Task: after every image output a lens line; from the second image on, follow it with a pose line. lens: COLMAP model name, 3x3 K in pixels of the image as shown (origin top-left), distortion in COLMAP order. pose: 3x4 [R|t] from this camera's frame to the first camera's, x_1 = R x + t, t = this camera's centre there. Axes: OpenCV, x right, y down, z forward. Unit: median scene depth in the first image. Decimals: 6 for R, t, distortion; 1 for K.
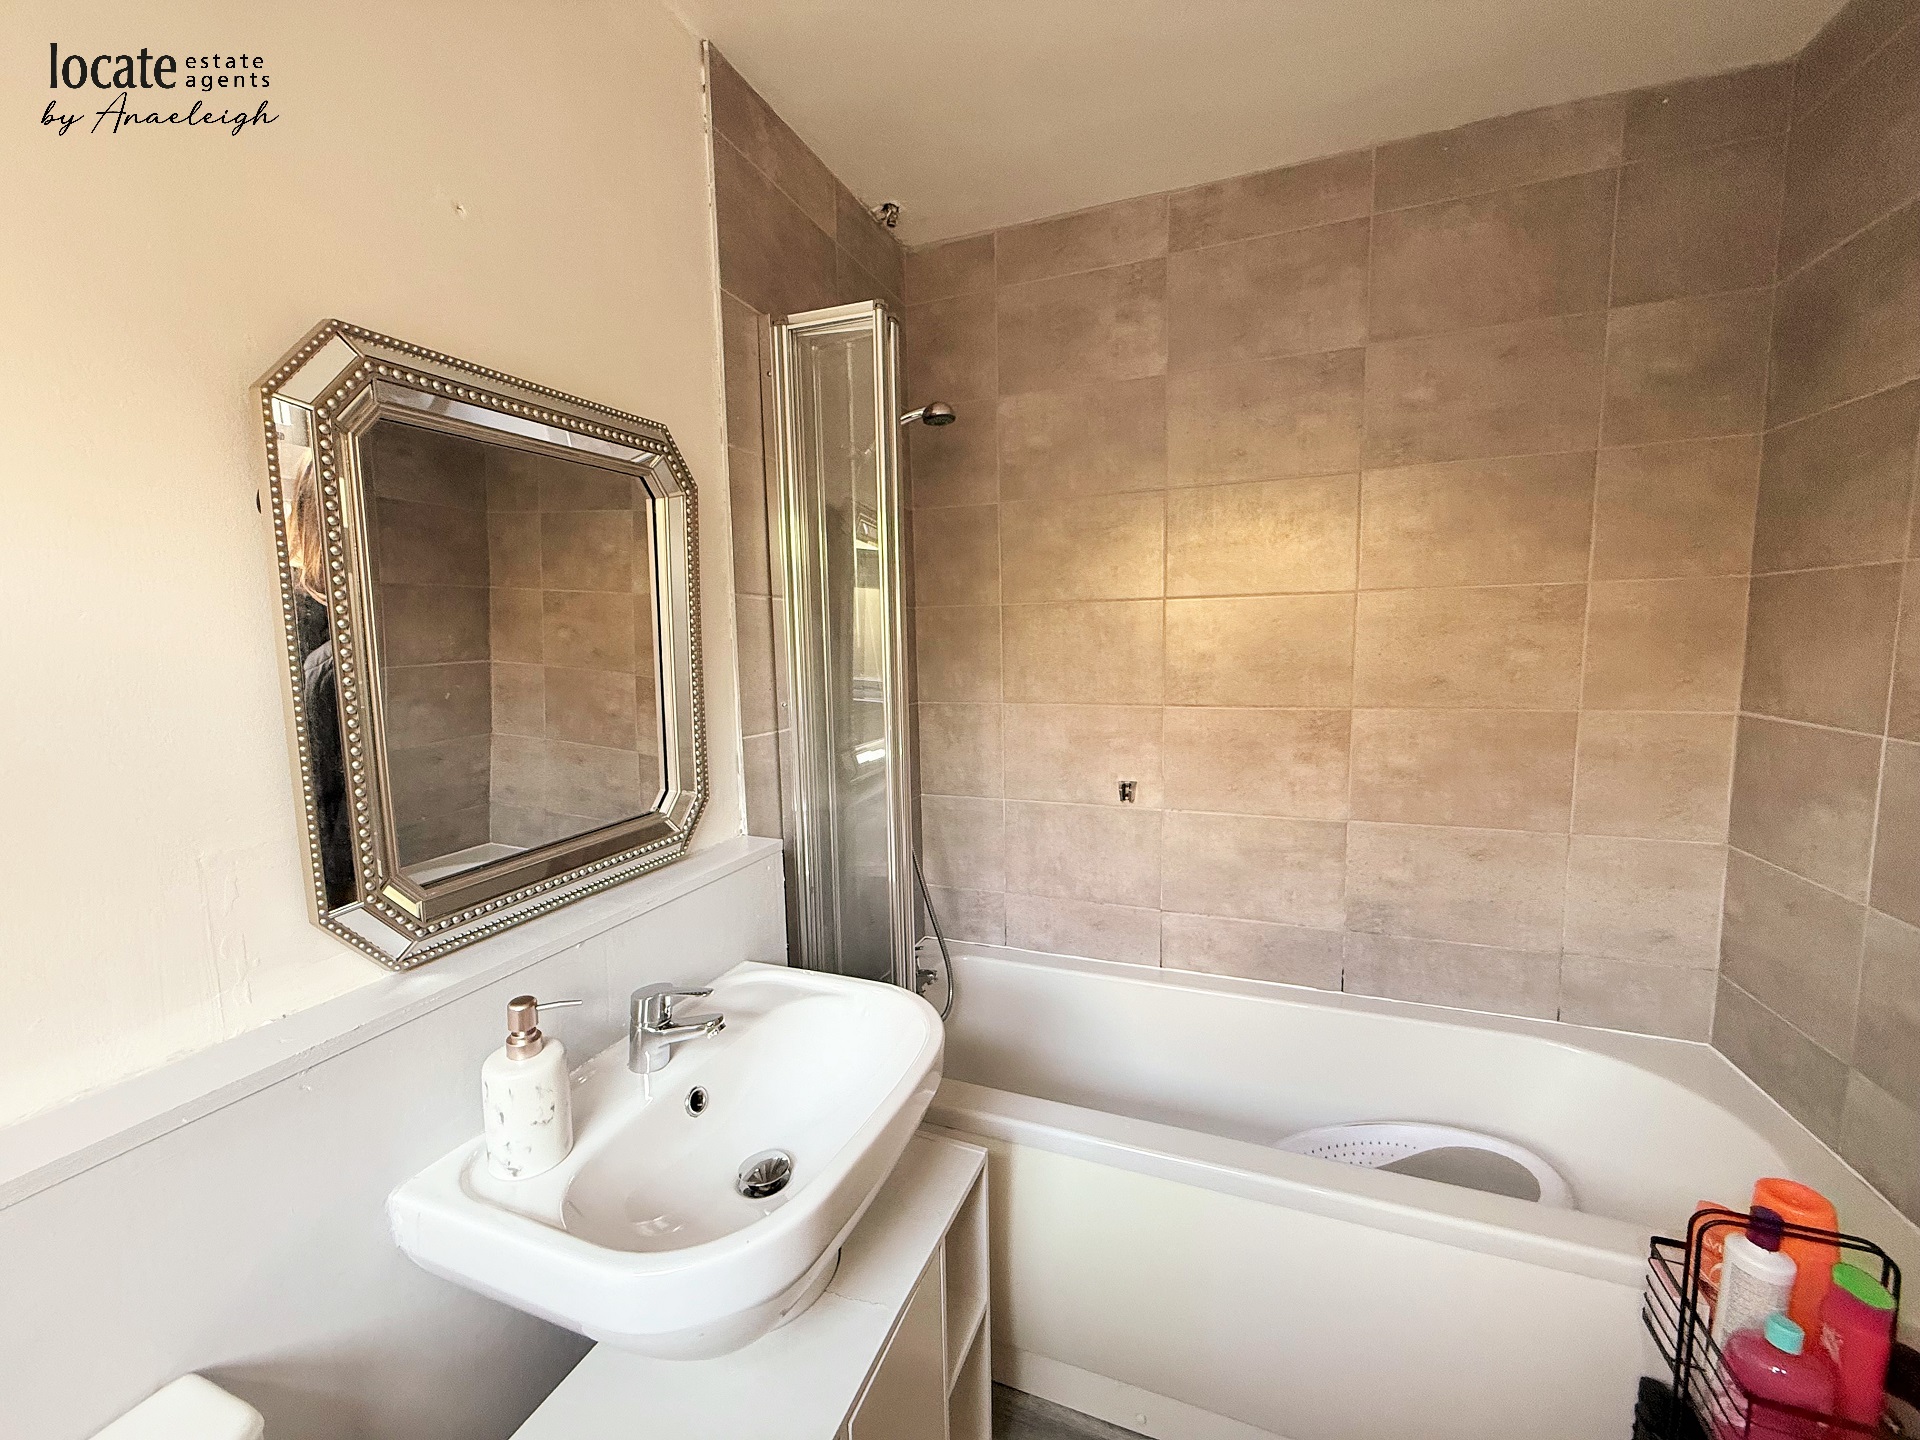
lens RADIAL K [[764.0, 0, 960.0], [0, 764.0, 721.5], [0, 0, 1]] dist [0.002073, -0.000875]
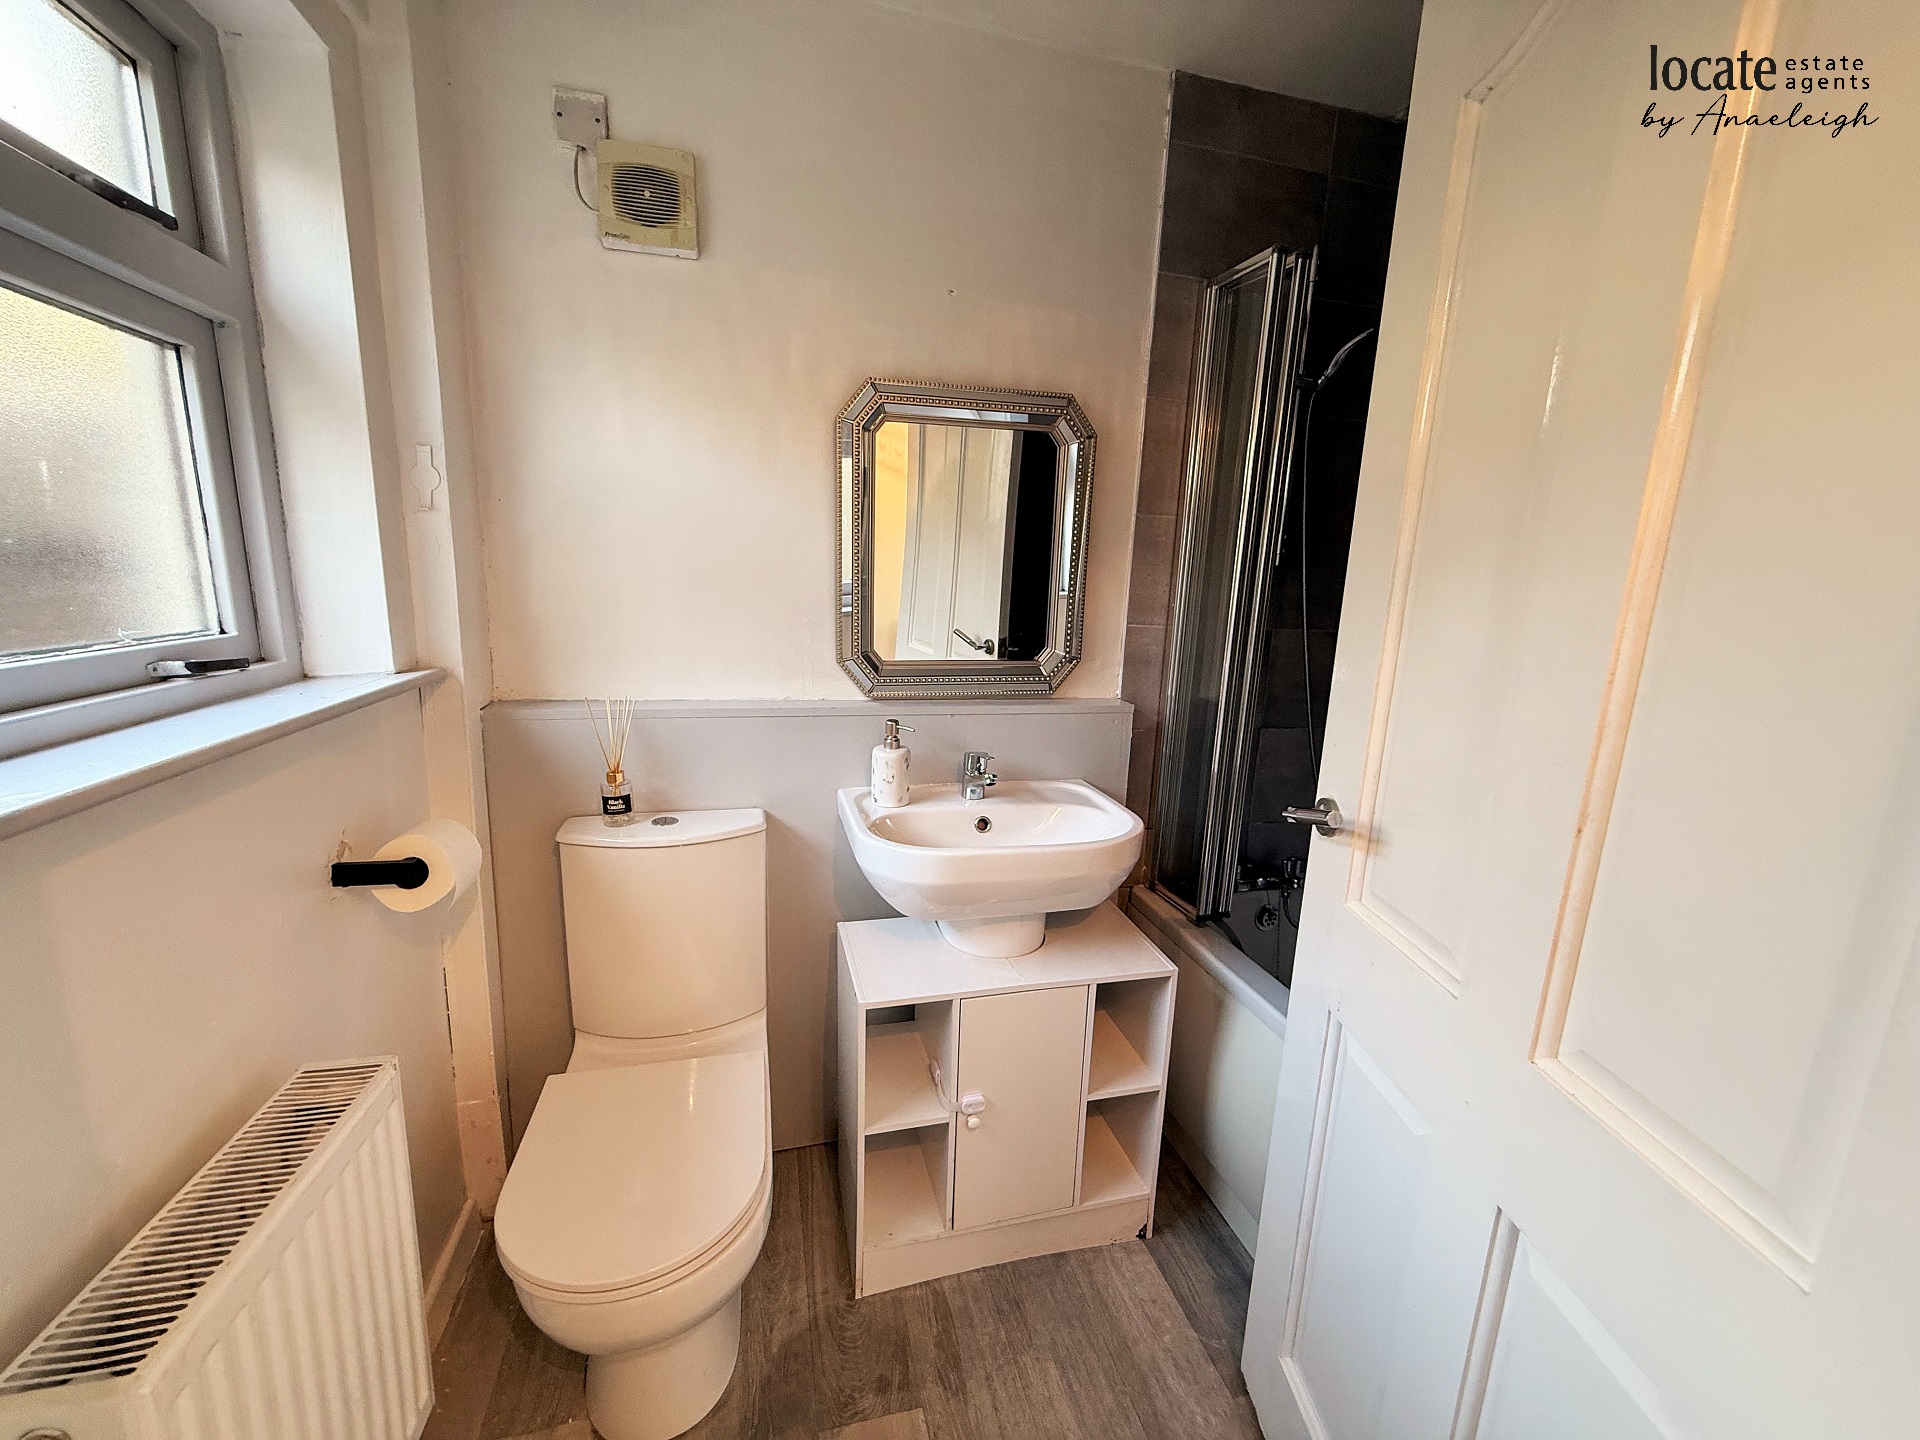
lens RADIAL K [[764.0, 0, 948.5], [0, 764.0, 719.6], [0, 0, 1]] dist [0.002073, -0.000875]
pose [[0.573877, 0.195887, -0.795169, 0.773910], [-0.138254, 0.980209, 0.141693, 0.047004], [0.807187, 0.028621, 0.589601, -0.026330]]
